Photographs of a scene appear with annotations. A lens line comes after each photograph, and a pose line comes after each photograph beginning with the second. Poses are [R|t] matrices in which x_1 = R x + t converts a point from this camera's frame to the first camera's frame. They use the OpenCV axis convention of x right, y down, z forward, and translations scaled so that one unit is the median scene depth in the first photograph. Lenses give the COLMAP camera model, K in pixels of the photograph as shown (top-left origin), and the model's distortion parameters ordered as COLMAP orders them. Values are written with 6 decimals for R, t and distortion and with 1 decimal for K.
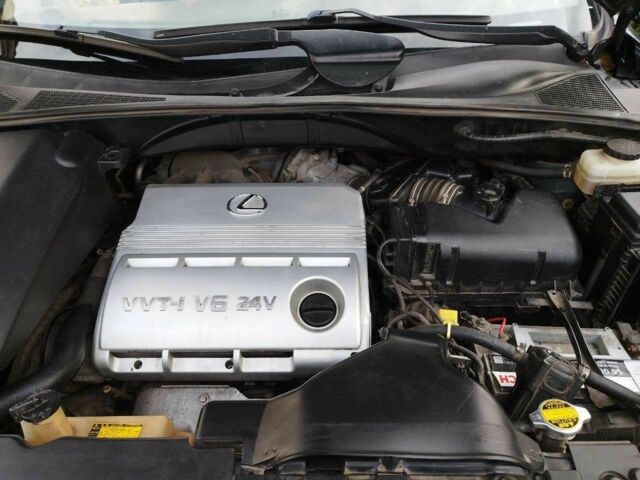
lens RADIAL K [[443.0, 0, 319.6], [0, 443.0, 240.1], [0, 0, 1]] dist [0.007912, -0.004789]
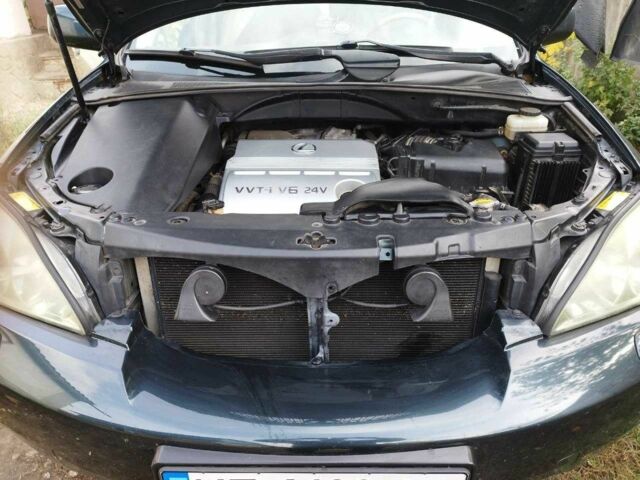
lens RADIAL K [[443.0, 0, 319.3], [0, 443.0, 240.8], [0, 0, 1]] dist [0.007912, -0.004789]
pose [[0.999789, 0.011863, 0.016751, -0.132786], [-0.009022, 0.986991, -0.160520, 0.512730], [-0.018437, 0.160335, 0.986890, -0.533093]]
